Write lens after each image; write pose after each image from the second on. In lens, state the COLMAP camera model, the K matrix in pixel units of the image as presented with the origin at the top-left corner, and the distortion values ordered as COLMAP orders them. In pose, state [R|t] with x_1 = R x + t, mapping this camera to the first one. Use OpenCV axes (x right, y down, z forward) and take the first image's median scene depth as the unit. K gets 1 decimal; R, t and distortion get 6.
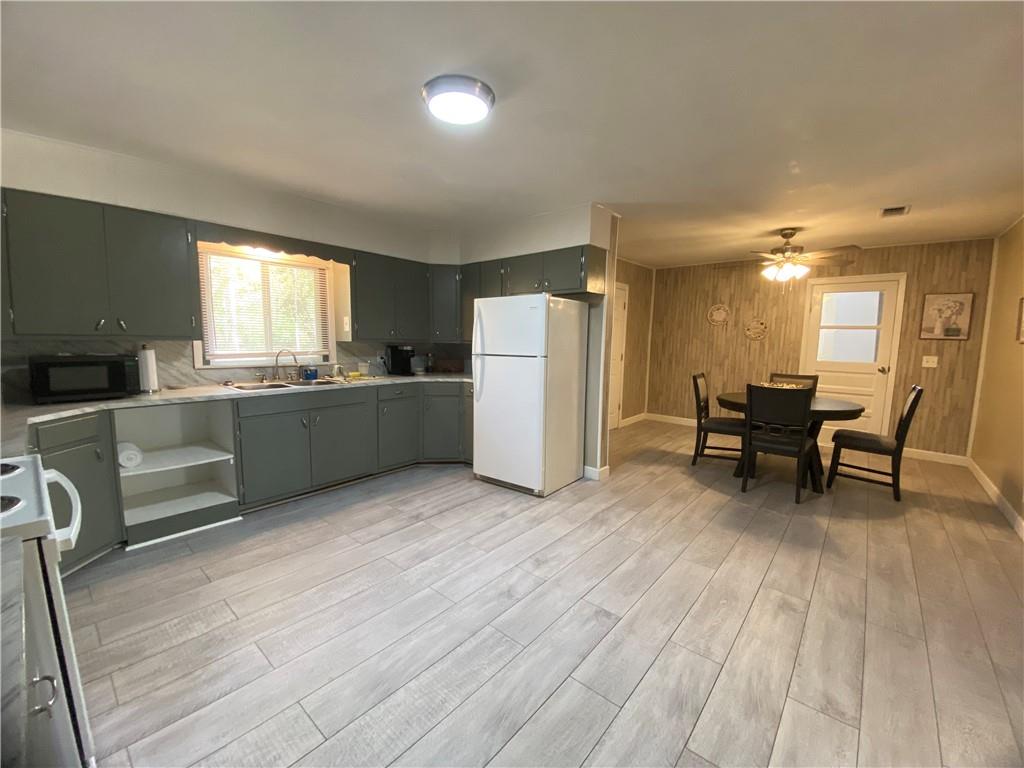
lens RADIAL K [[418.9, 0, 517.0], [0, 418.9, 386.9], [0, 0, 1]] dist [-0.004801, -0.001076]
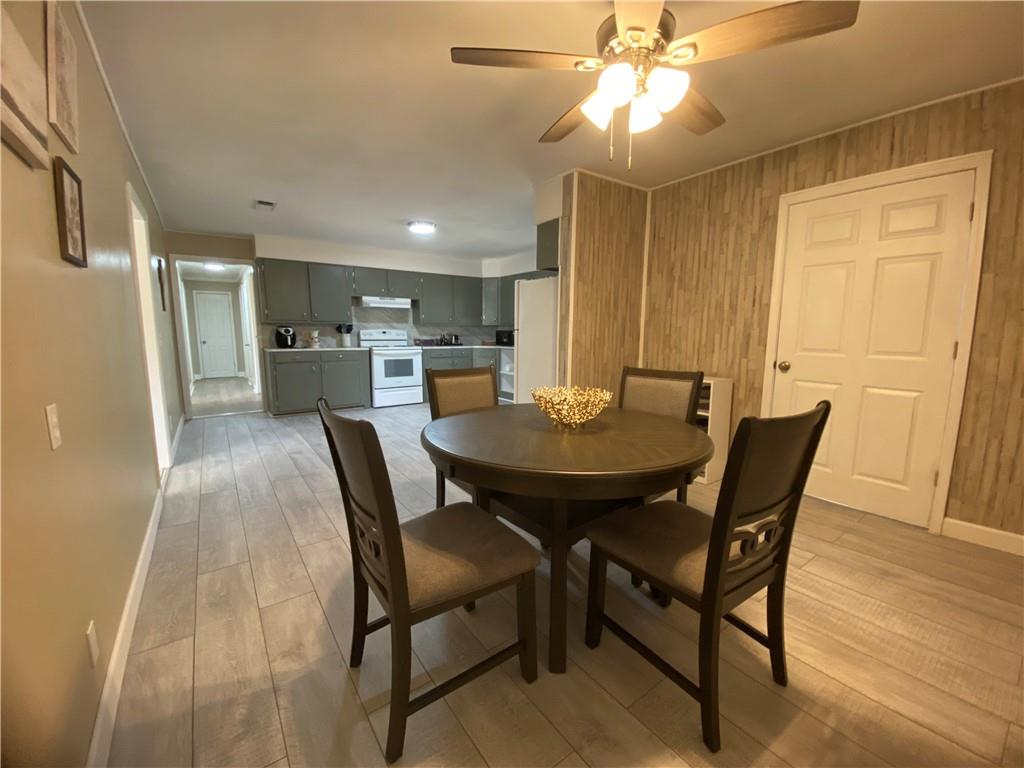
lens RADIAL K [[418.9, 0, 512.5], [0, 418.9, 384.7], [0, 0, 1]] dist [-0.004801, -0.001076]
pose [[-0.241965, 0.103901, -0.964706, 1.998822], [-0.120875, 0.983277, 0.136219, -0.110793], [0.962726, 0.149569, -0.225360, 1.931969]]
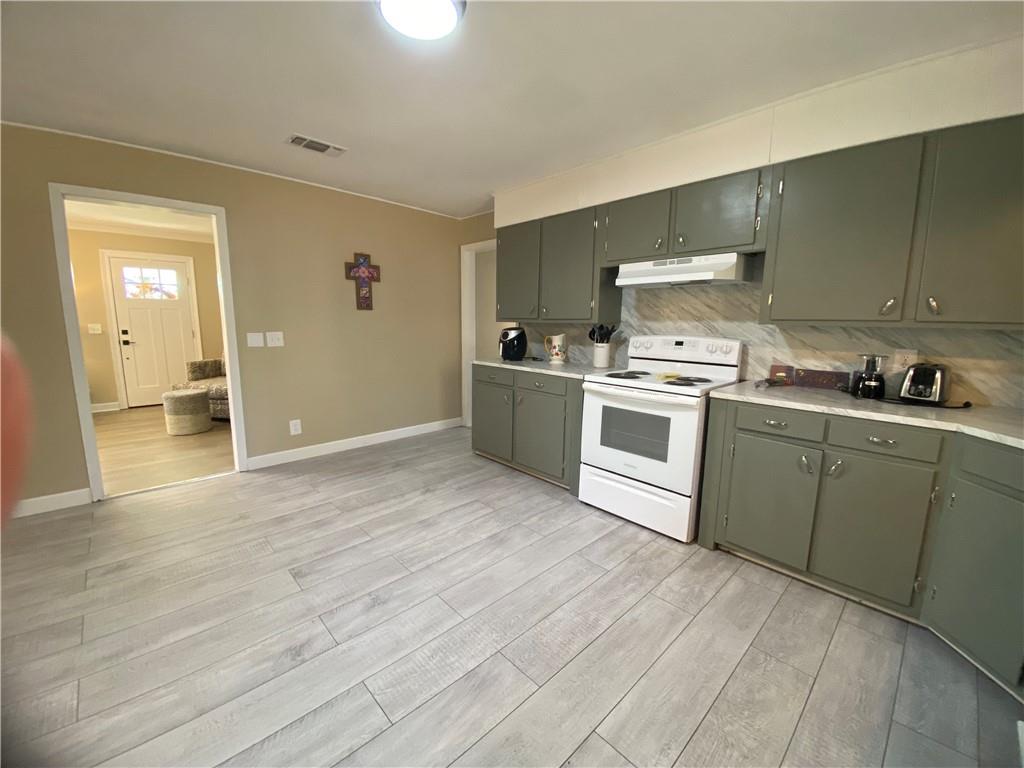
lens RADIAL K [[418.9, 0, 503.8], [0, 418.9, 387.3], [0, 0, 1]] dist [-0.004801, -0.001076]
pose [[-0.991486, -0.046275, 0.121710, -0.364020], [-0.011292, 0.961754, 0.273684, -0.174676], [-0.129720, 0.269979, -0.954088, 1.645588]]
